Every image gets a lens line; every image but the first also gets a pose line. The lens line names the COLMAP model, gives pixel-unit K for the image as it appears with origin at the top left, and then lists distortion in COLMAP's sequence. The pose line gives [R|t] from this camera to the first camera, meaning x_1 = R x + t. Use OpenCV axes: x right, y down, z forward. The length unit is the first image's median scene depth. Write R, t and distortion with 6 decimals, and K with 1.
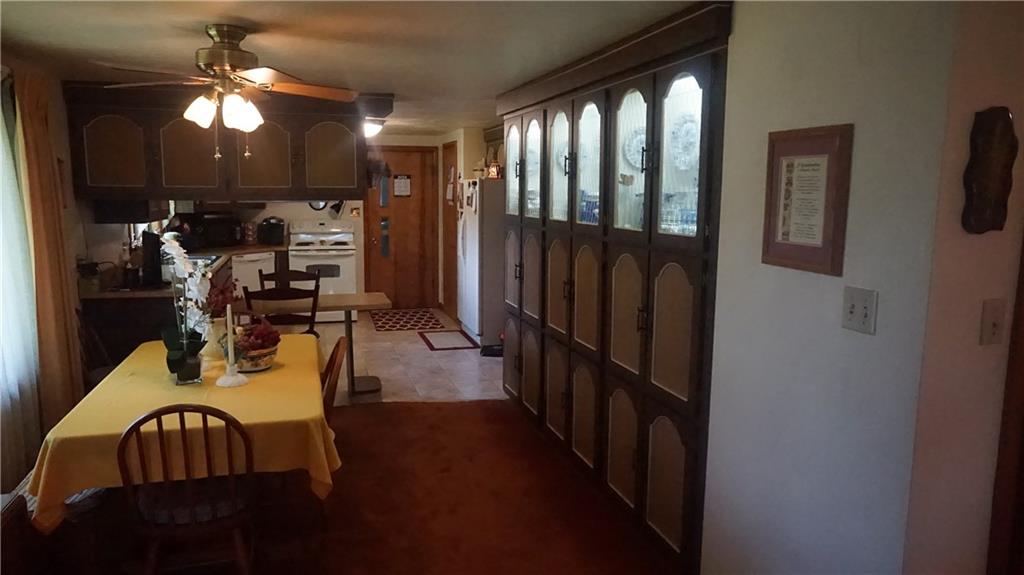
lens RADIAL K [[688.4, 0, 508.1], [0, 688.4, 286.2], [0, 0, 1]] dist [-0.025700, 0.010913]
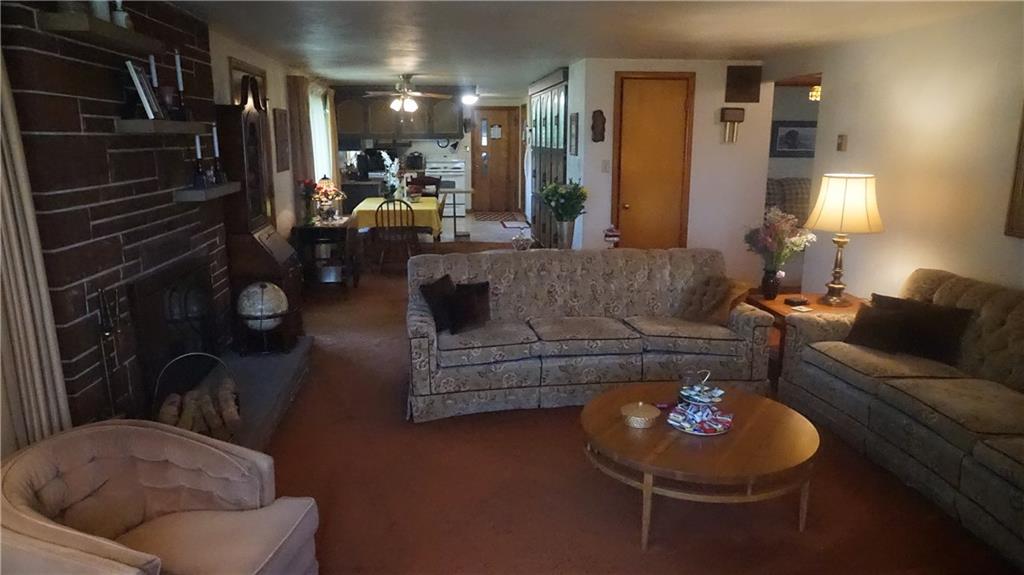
lens RADIAL K [[688.4, 0, 512.2], [0, 688.4, 287.2], [0, 0, 1]] dist [-0.025700, 0.010913]
pose [[0.983428, 0.033267, -0.178221, 0.568921], [-0.019464, 0.996713, 0.078644, 0.269802], [0.180252, -0.073872, 0.980843, -1.808427]]
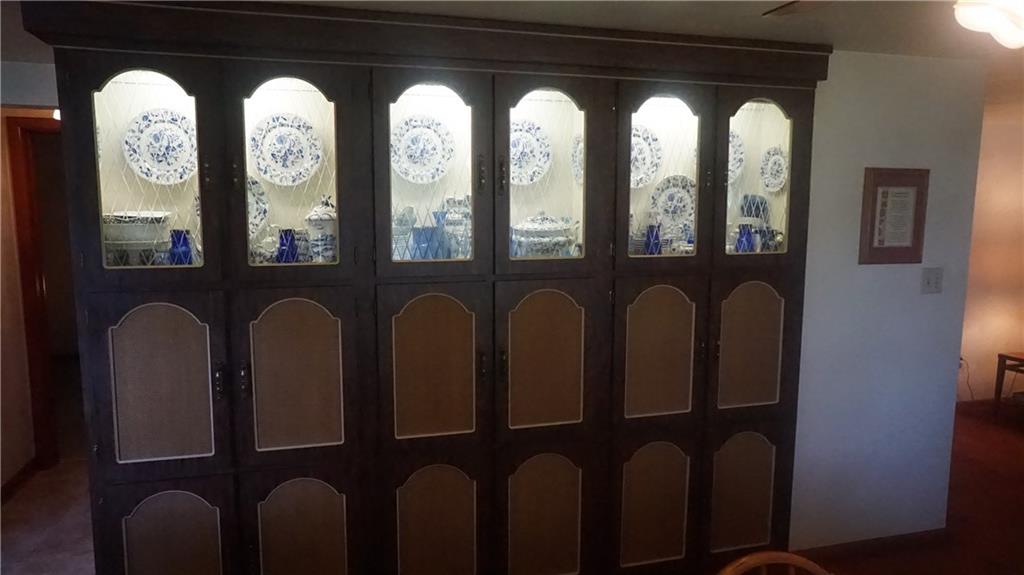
lens RADIAL K [[688.4, 0, 510.9], [0, 688.4, 290.3], [0, 0, 1]] dist [-0.025700, 0.010913]
pose [[-0.008139, -0.117406, 0.993051, -0.802593], [0.141476, 0.982959, 0.117372, -0.198859], [-0.989908, 0.141448, 0.008610, 1.400787]]
